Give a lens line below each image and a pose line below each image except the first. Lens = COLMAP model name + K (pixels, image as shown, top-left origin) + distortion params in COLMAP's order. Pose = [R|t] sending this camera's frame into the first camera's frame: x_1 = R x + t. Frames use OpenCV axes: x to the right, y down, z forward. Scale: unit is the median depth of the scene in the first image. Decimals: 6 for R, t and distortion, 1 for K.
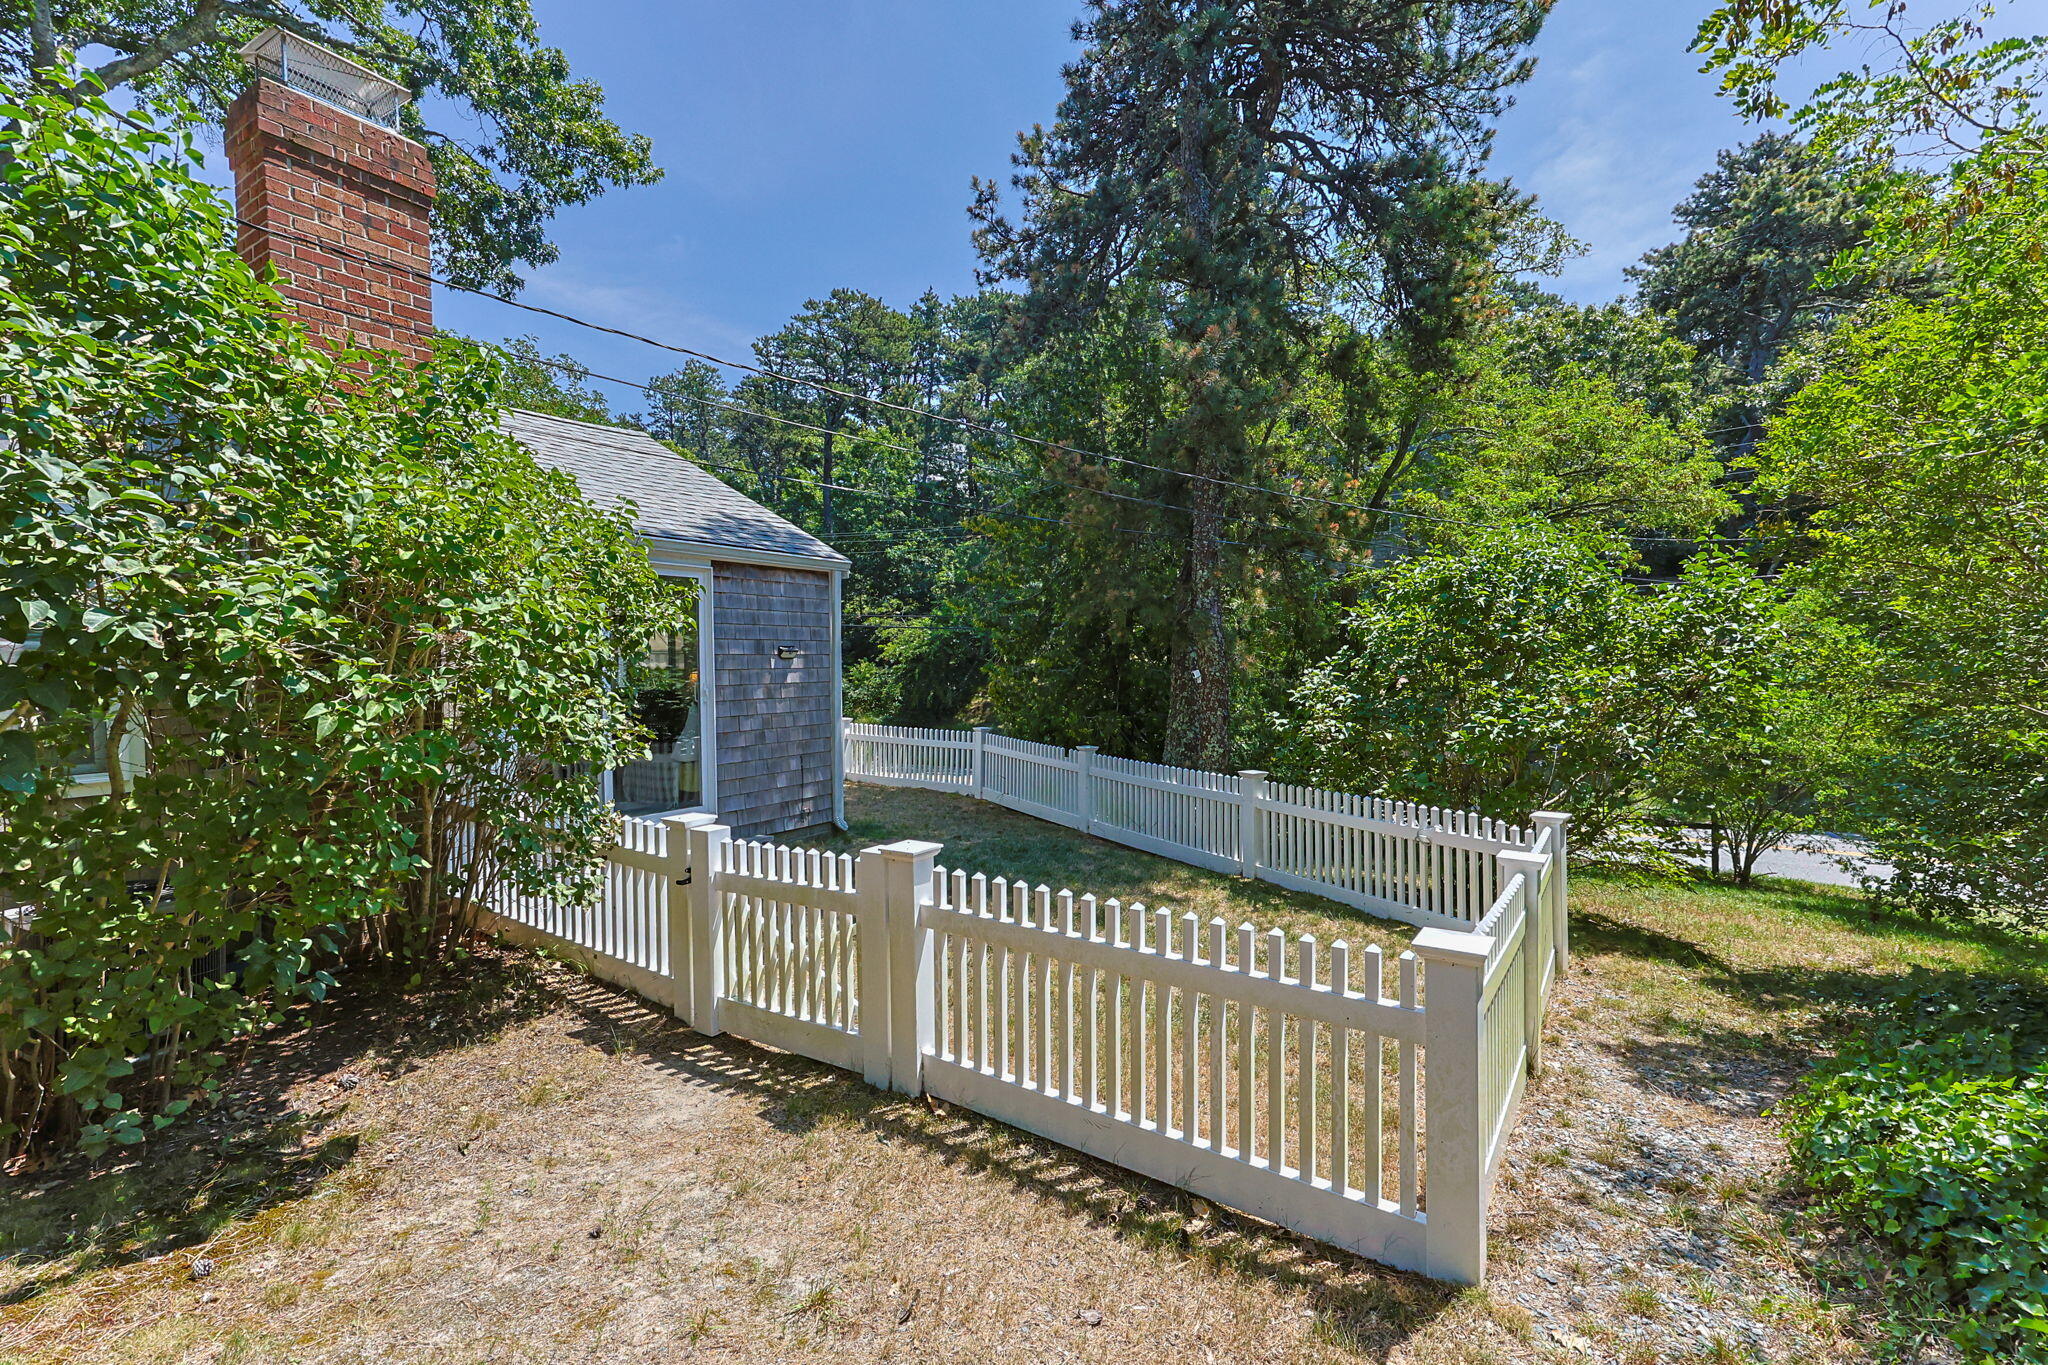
lens RADIAL K [[907.4, 0, 1012.2], [0, 907.4, 687.2], [0, 0, 1]] dist [0.034374, -0.005055]
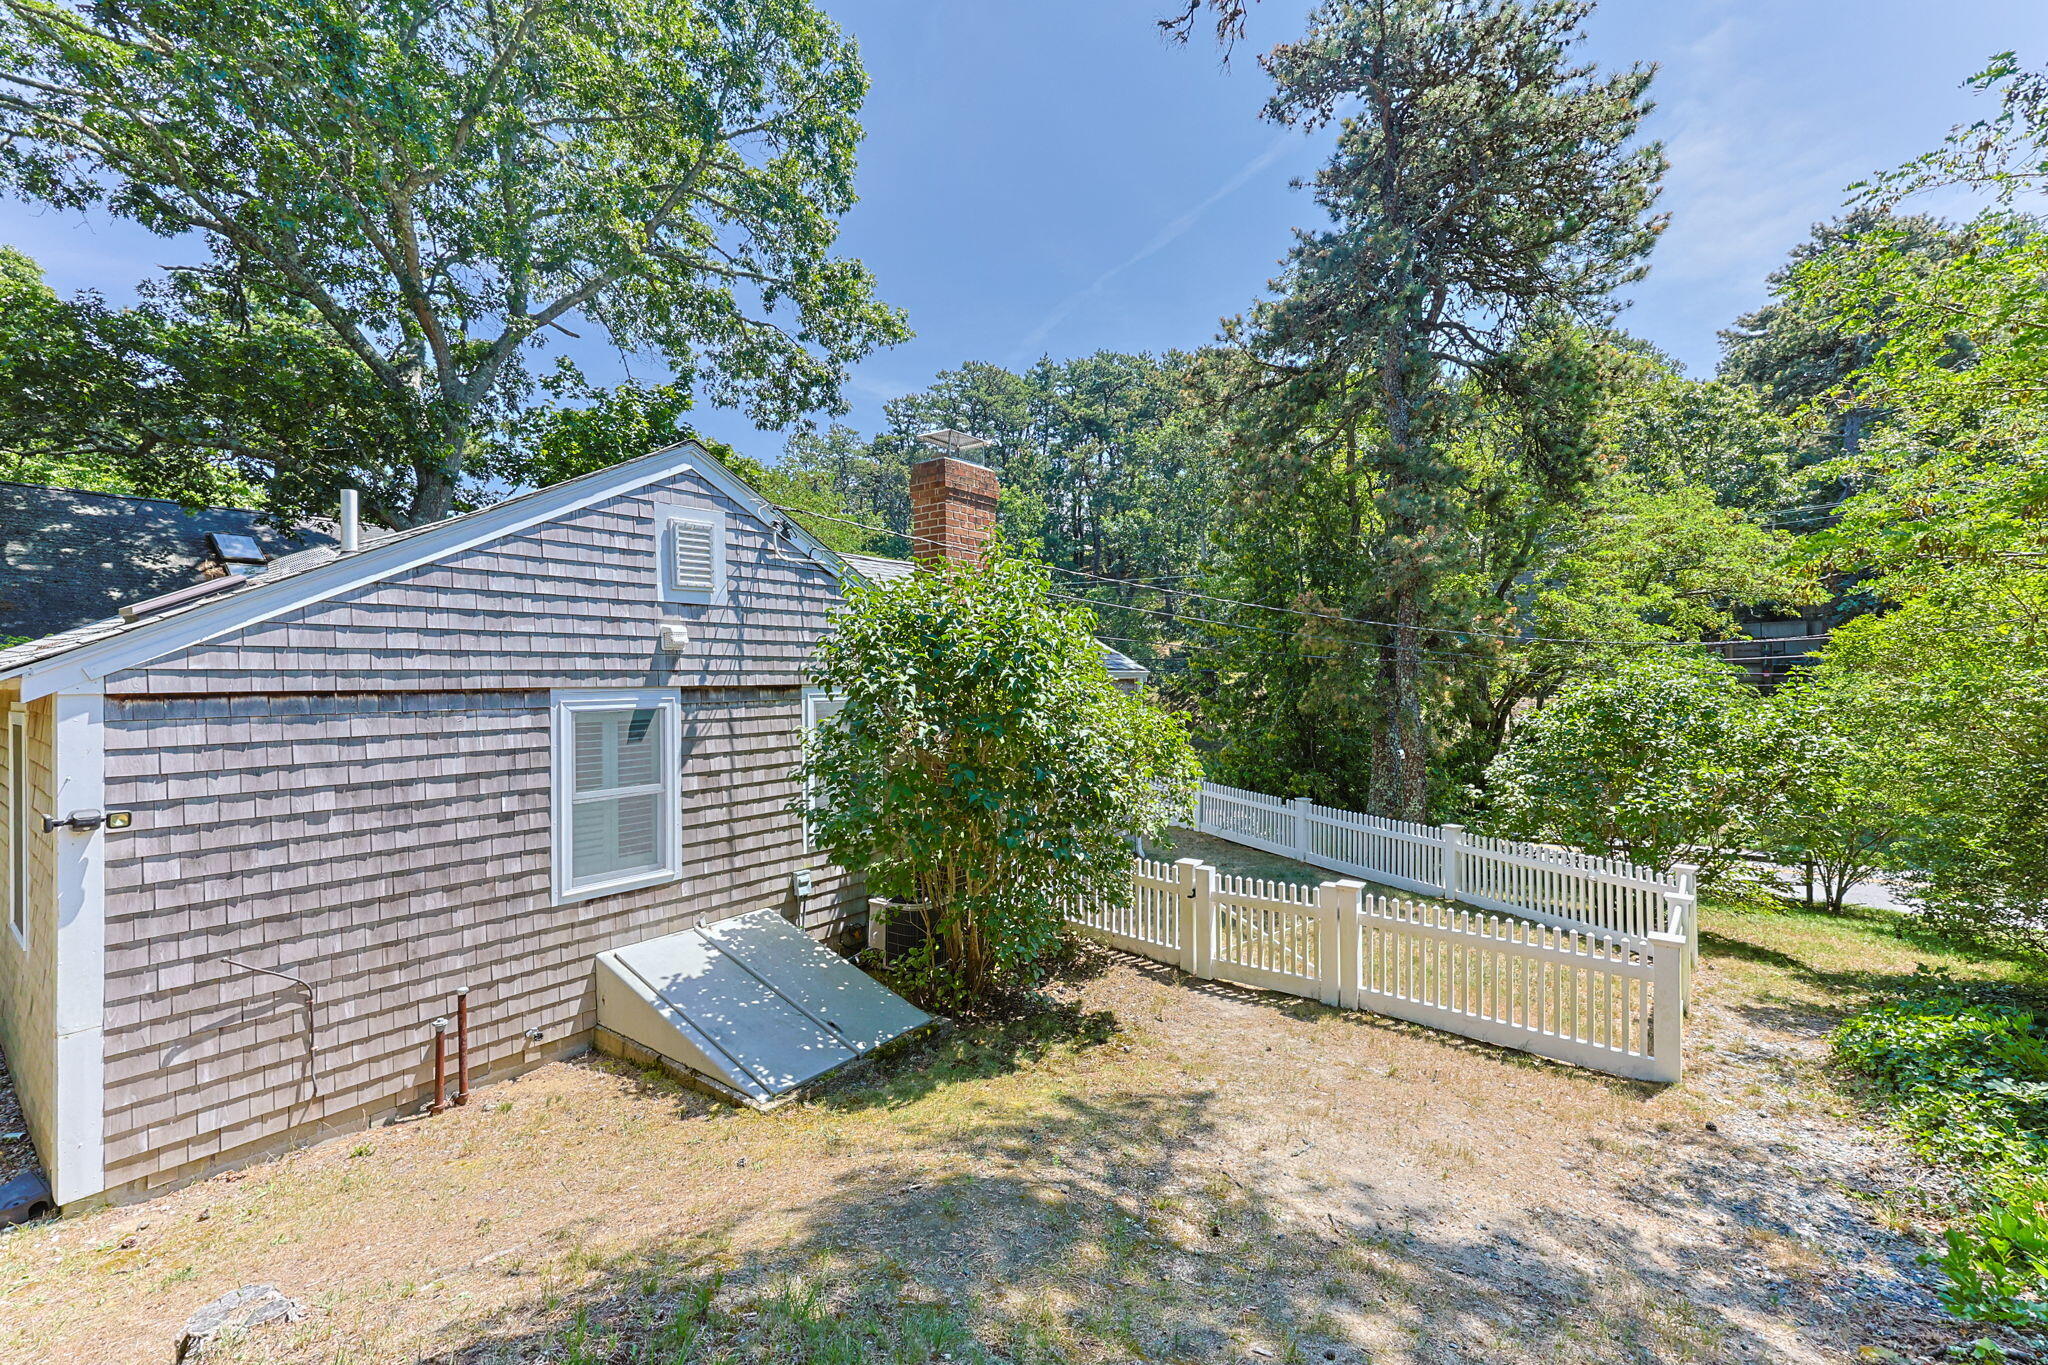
lens RADIAL K [[907.4, 0, 979.4], [0, 907.4, 683.6], [0, 0, 1]] dist [0.034374, -0.005055]
pose [[0.996379, 0.002120, -0.085002, -0.424940], [-0.003056, 0.999936, -0.010884, -0.134133], [0.084973, 0.011105, 0.996321, -0.599501]]
